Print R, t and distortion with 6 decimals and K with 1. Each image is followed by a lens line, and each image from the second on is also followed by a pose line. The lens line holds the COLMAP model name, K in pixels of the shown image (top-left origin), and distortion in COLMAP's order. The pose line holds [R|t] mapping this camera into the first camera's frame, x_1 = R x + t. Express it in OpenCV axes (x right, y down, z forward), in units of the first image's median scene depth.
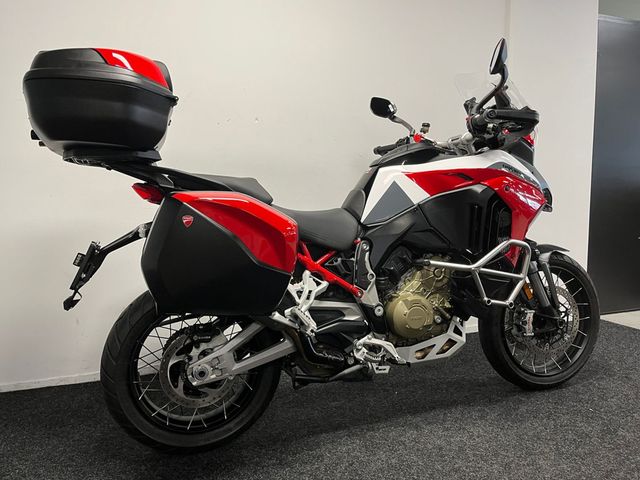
lens RADIAL K [[507.1, 0, 320.0], [0, 507.1, 240.0], [0, 0, 1]] dist [0.063901, -0.091174]
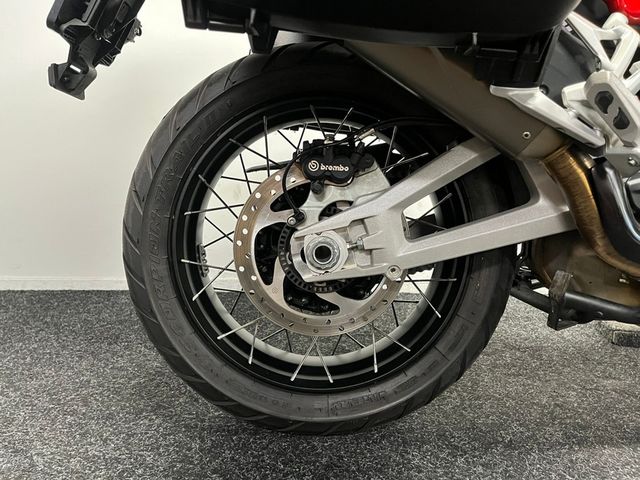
lens RADIAL K [[507.1, 0, 320.0], [0, 507.1, 240.0], [0, 0, 1]] dist [0.063901, -0.091174]
pose [[0.942507, 0.073710, -0.325955, -0.098760], [-0.054108, 0.996161, 0.068812, 0.215979], [0.329776, -0.047219, 0.942878, 0.595438]]
